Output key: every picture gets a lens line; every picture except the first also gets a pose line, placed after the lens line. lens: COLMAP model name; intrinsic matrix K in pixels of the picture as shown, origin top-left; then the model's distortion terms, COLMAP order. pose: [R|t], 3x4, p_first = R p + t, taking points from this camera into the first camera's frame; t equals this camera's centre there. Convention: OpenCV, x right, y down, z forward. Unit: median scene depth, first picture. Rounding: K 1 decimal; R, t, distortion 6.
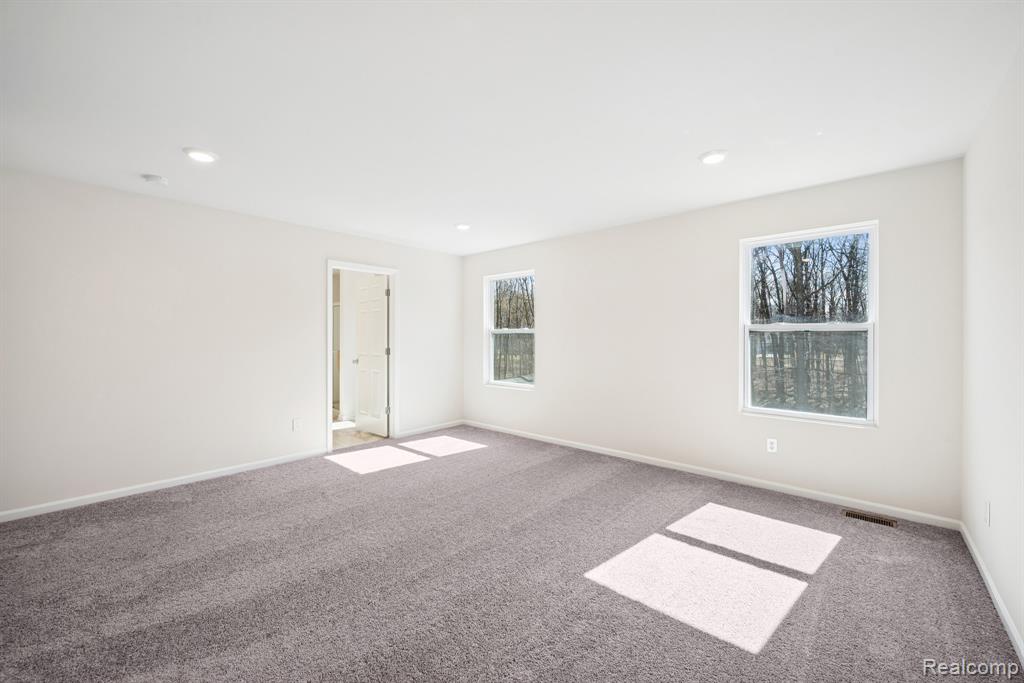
lens RADIAL K [[409.0, 0, 506.4], [0, 409.0, 338.6], [0, 0, 1]] dist [0.000260, -0.000114]
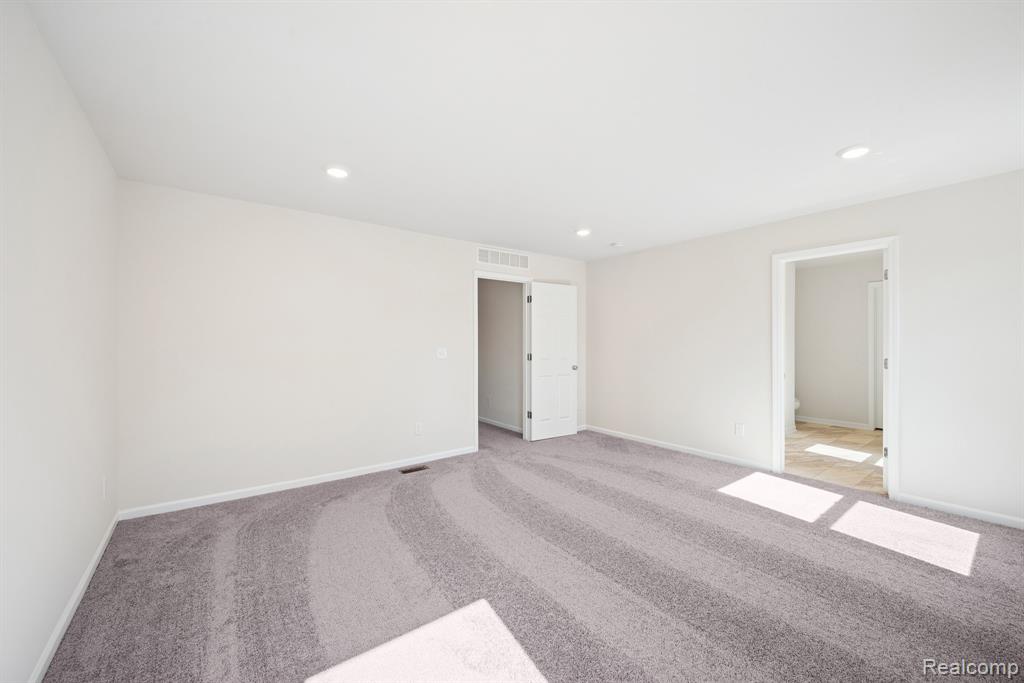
lens RADIAL K [[409.0, 0, 506.4], [0, 409.0, 338.6], [0, 0, 1]] dist [0.000260, -0.000114]
pose [[-0.191593, -0.003070, -0.981470, 0.708318], [-0.005615, 0.999982, -0.002031, -0.006301], [0.981458, 0.005121, -0.191607, 0.785807]]
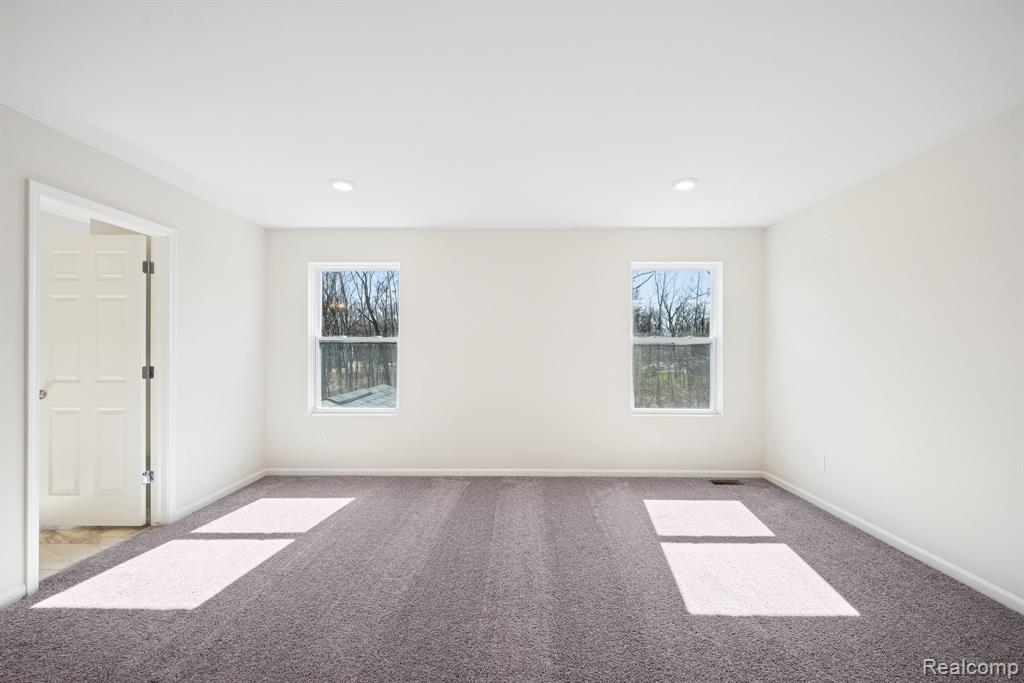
lens RADIAL K [[412.2, 0, 511.5], [0, 412.2, 349.6], [0, 0, 1]] dist [-0.001386, -0.000149]
pose [[0.745192, 0.000094, 0.666850, -0.449264], [0.000419, 1.000000, -0.000609, 0.001543], [-0.666850, 0.000734, 0.745192, 0.378355]]
